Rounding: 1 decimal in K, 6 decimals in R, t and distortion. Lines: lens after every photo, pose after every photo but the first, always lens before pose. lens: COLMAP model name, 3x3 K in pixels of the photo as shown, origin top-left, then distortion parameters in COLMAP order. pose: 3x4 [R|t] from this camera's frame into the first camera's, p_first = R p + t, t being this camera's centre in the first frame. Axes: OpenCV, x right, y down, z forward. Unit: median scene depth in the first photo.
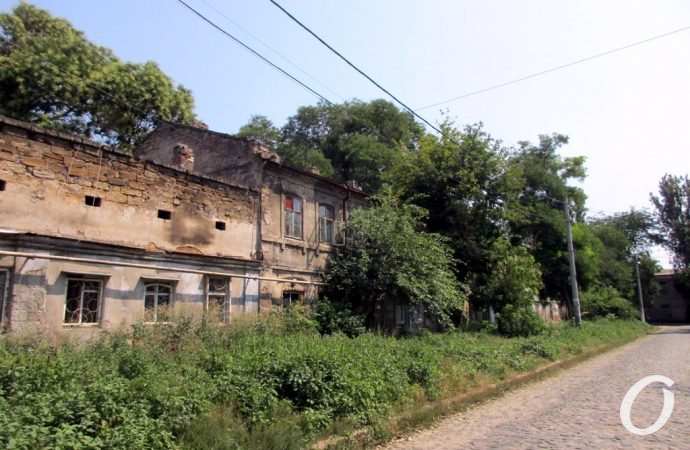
lens RADIAL K [[511.4, 0, 345.0], [0, 511.4, 225.4], [0, 0, 1]] dist [-0.003795, 0.006873]
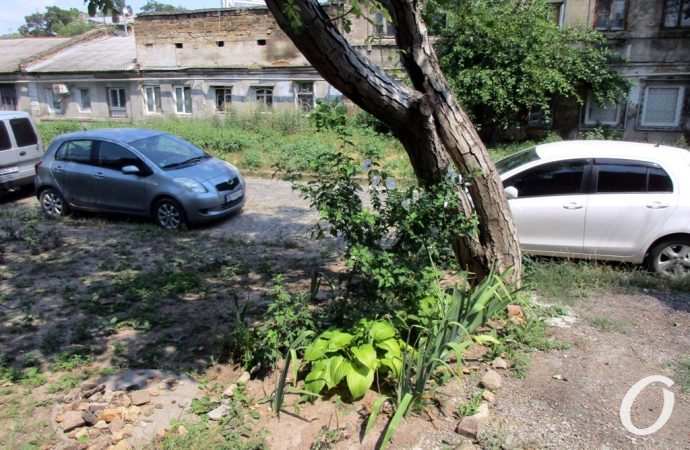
lens RADIAL K [[511.4, 0, 345.3], [0, 511.4, 224.8], [0, 0, 1]] dist [-0.003795, 0.006873]
pose [[0.257456, 0.228090, -0.938984, 1.349175], [0.159708, 0.948333, 0.274151, 0.123837], [0.953000, -0.220545, 0.207726, 0.843336]]
